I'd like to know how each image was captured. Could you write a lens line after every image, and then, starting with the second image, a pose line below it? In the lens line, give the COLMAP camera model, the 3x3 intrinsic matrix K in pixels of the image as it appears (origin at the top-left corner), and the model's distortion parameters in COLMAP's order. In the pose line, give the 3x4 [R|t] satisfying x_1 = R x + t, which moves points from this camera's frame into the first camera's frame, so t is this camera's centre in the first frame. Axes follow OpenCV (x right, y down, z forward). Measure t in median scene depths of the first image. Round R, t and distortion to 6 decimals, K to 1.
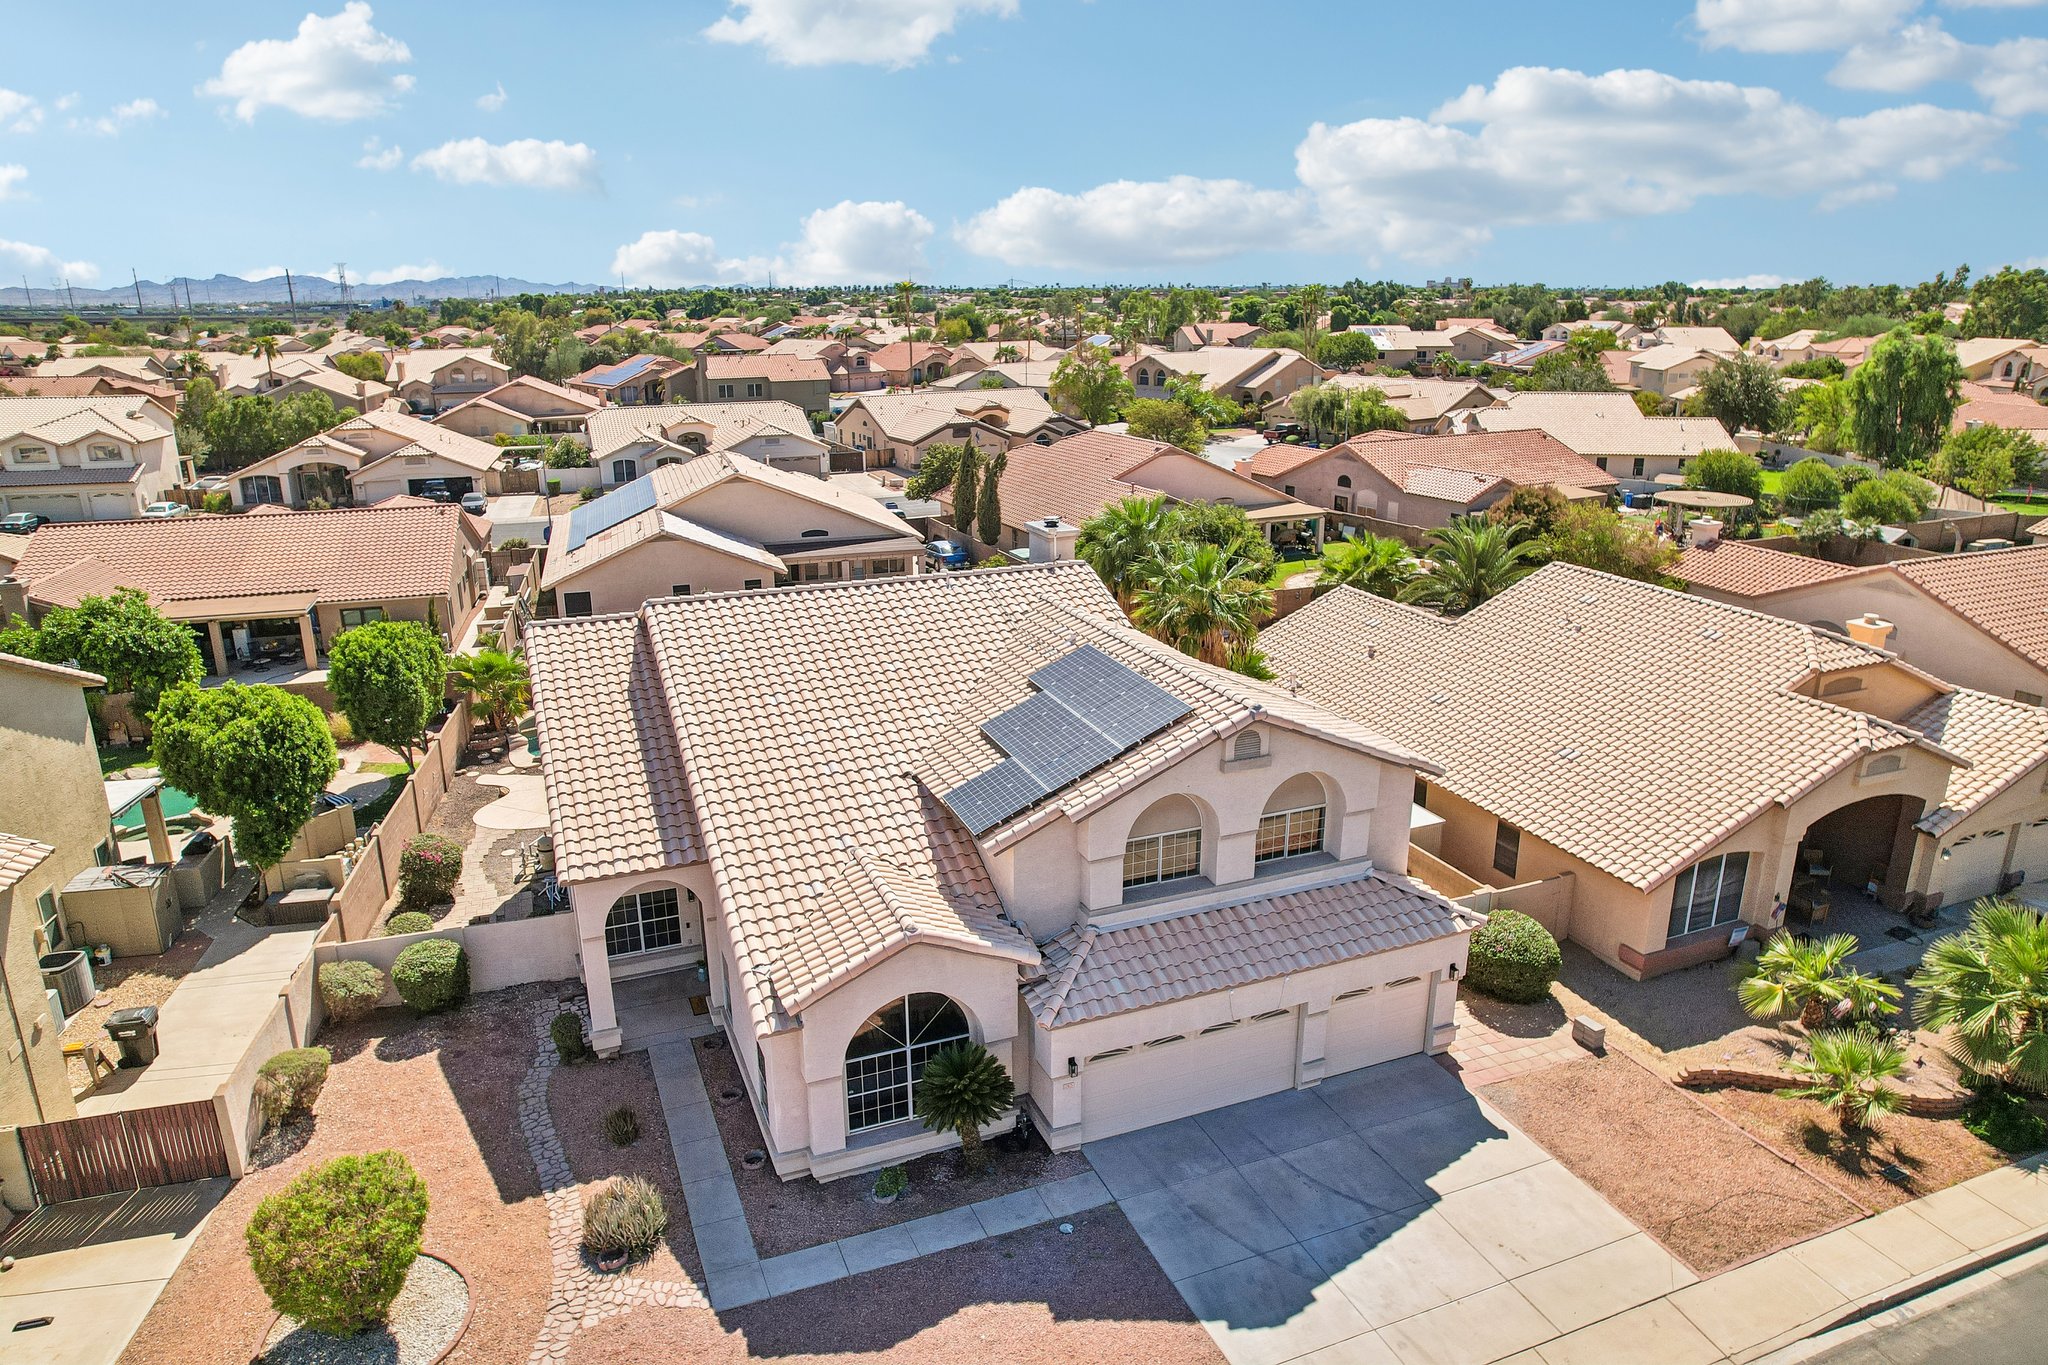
lens RADIAL K [[1316.4, 0, 1029.9], [0, 1316.4, 686.3], [0, 0, 1]] dist [-0.092833, 0.084300]
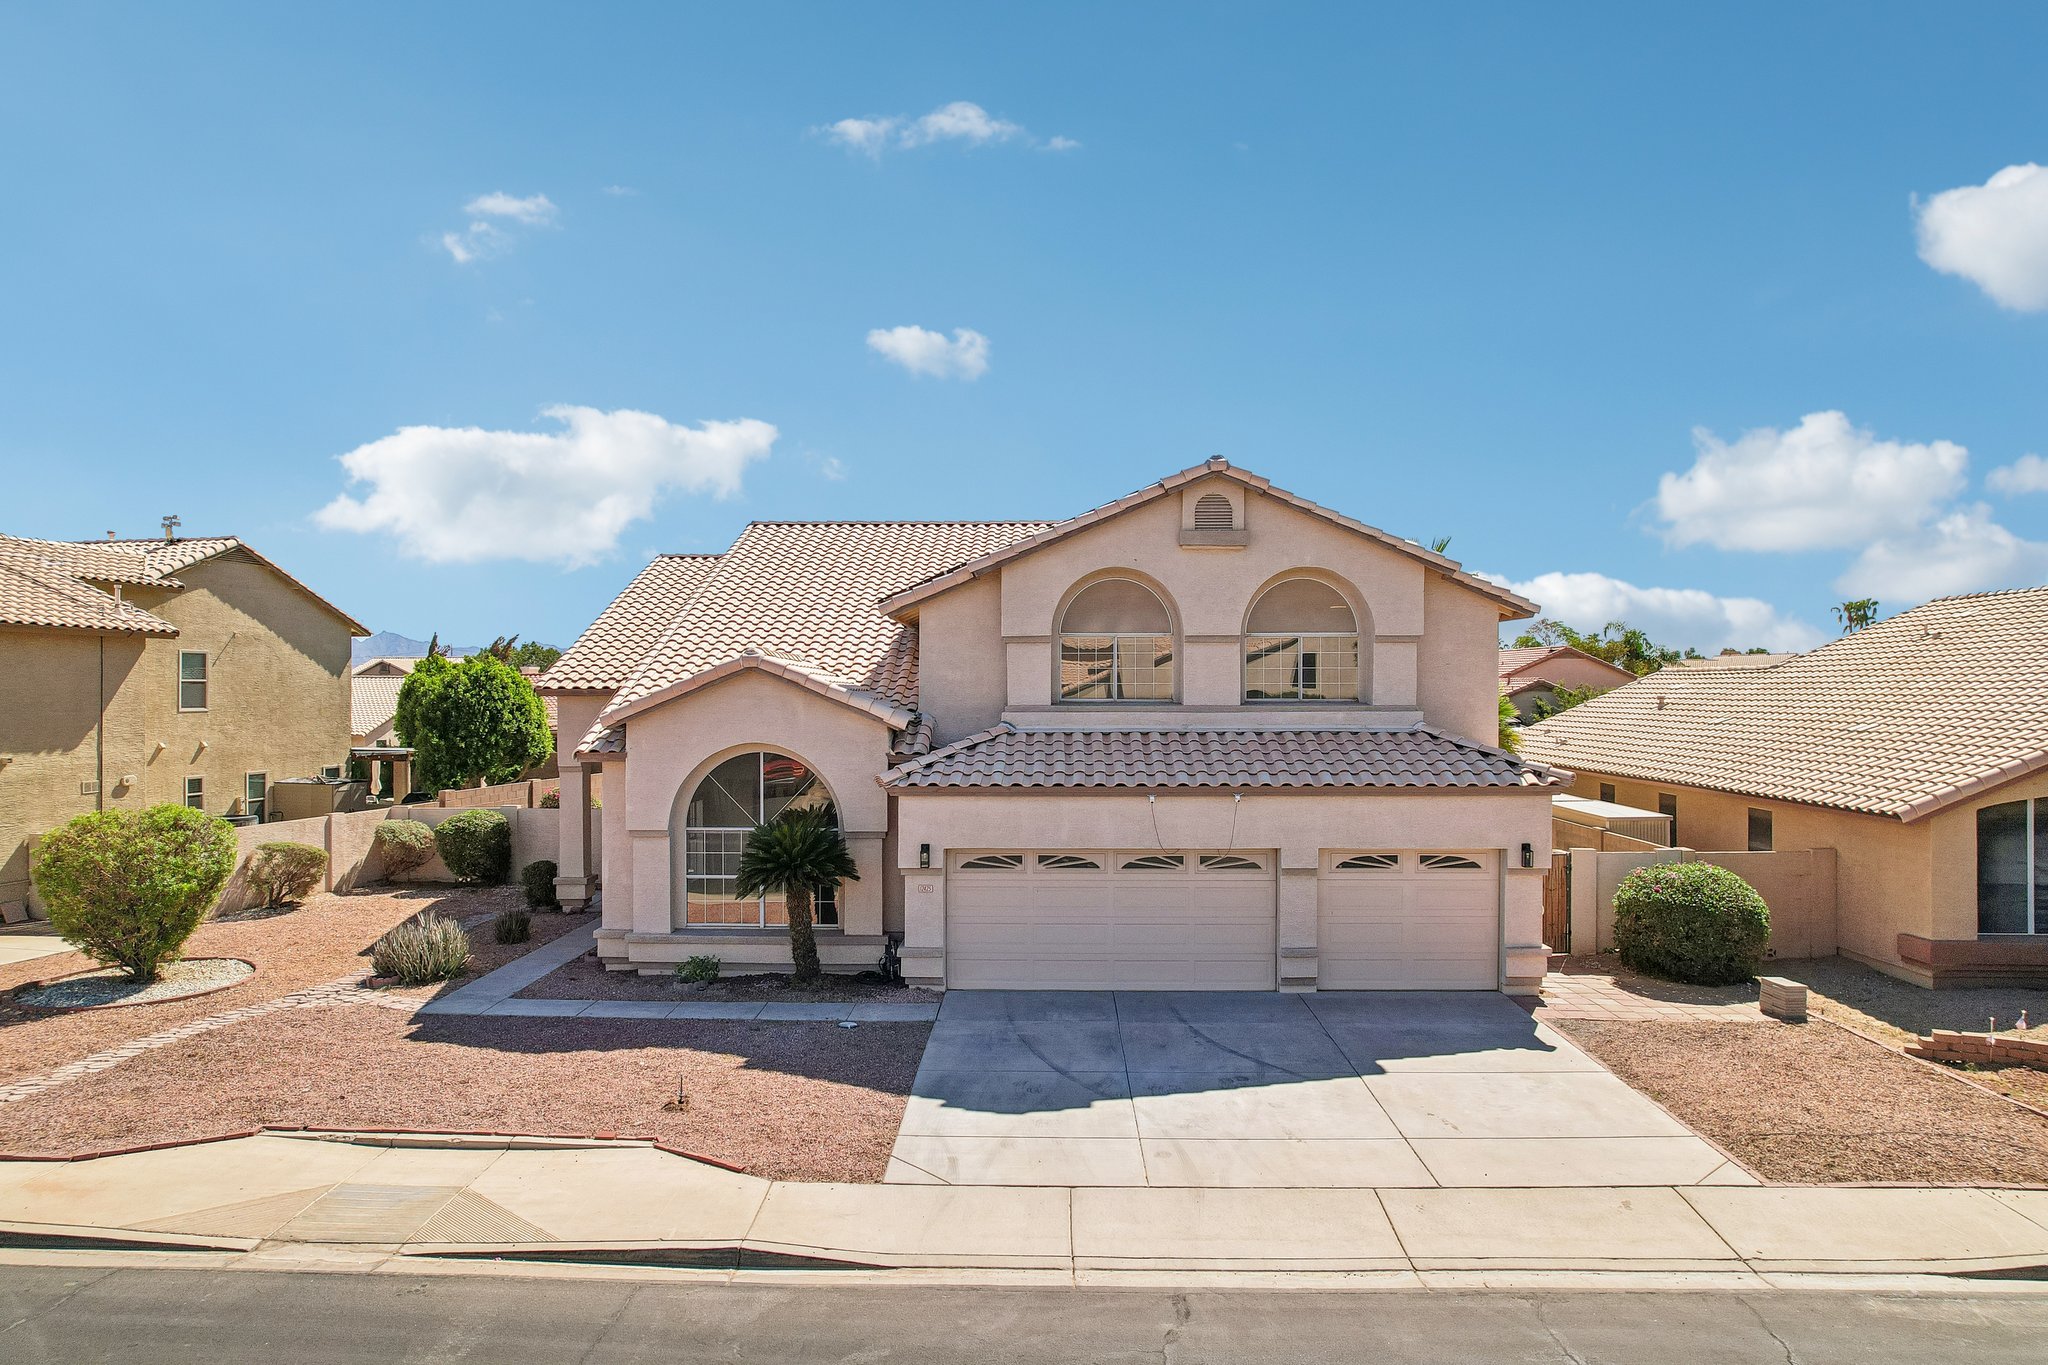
lens RADIAL K [[1322.3, 0, 1024.0], [0, 1322.3, 682.5], [0, 0, 1]] dist [-0.087129, 0.078555]
pose [[0.916172, 0.002802, -0.400777, 0.375088], [-0.121979, 0.954487, -0.272169, 0.370023], [0.381773, 0.298240, 0.874815, 0.270926]]
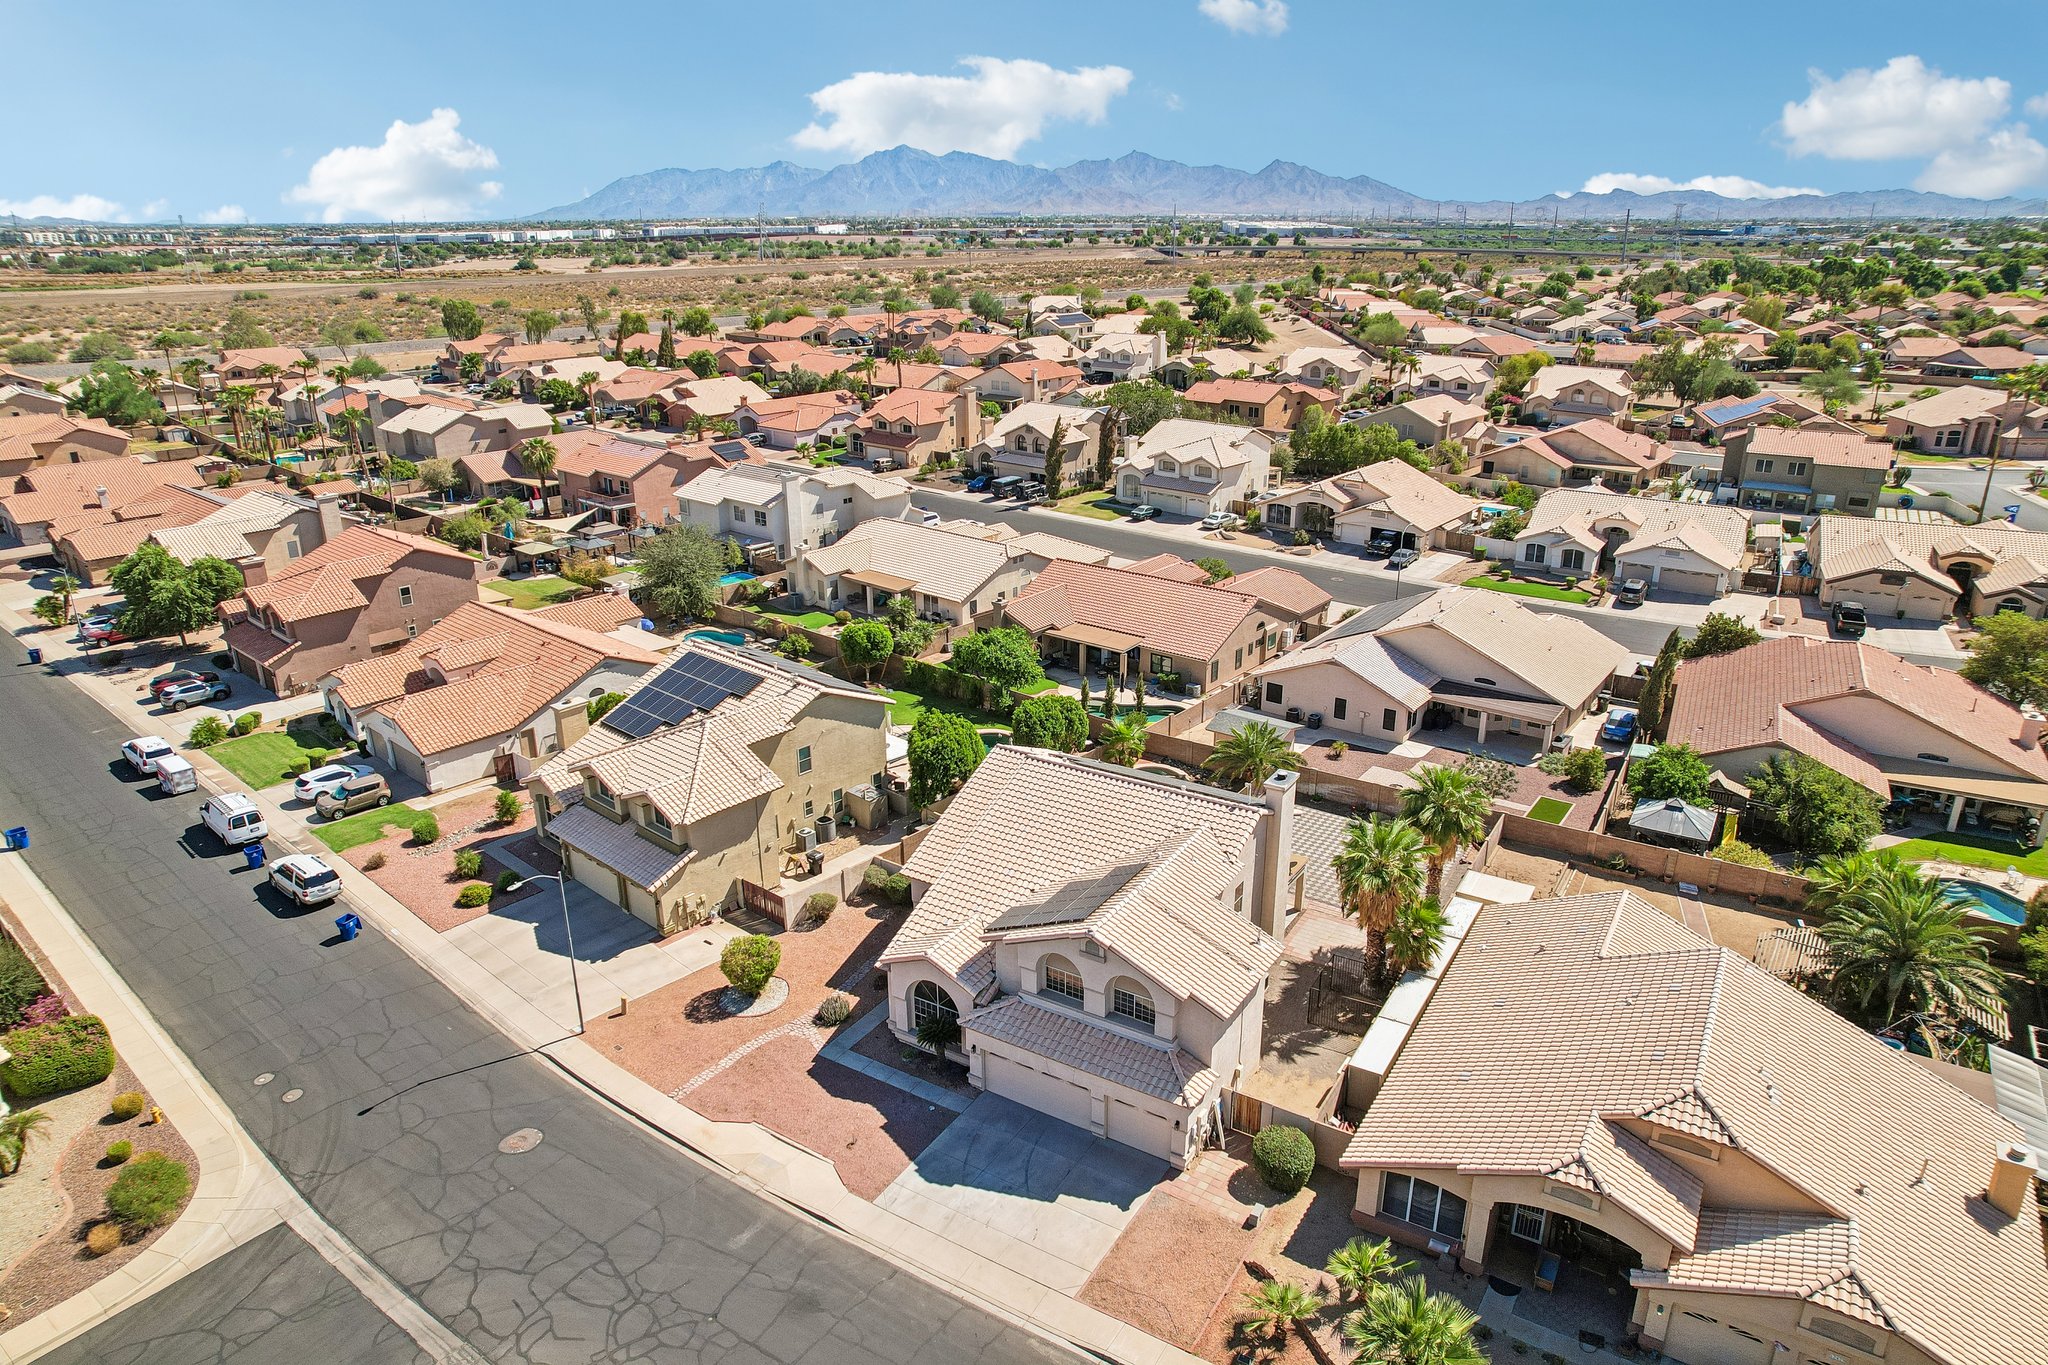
lens RADIAL K [[1308.5, 0, 1026.0], [0, 1308.5, 691.7], [0, 0, 1]] dist [-0.076247, 0.068007]
pose [[0.582996, 0.285966, -0.760486, 1.403330], [-0.235389, 0.955317, 0.178777, -0.608325], [0.777629, 0.074784, 0.624260, -0.272405]]
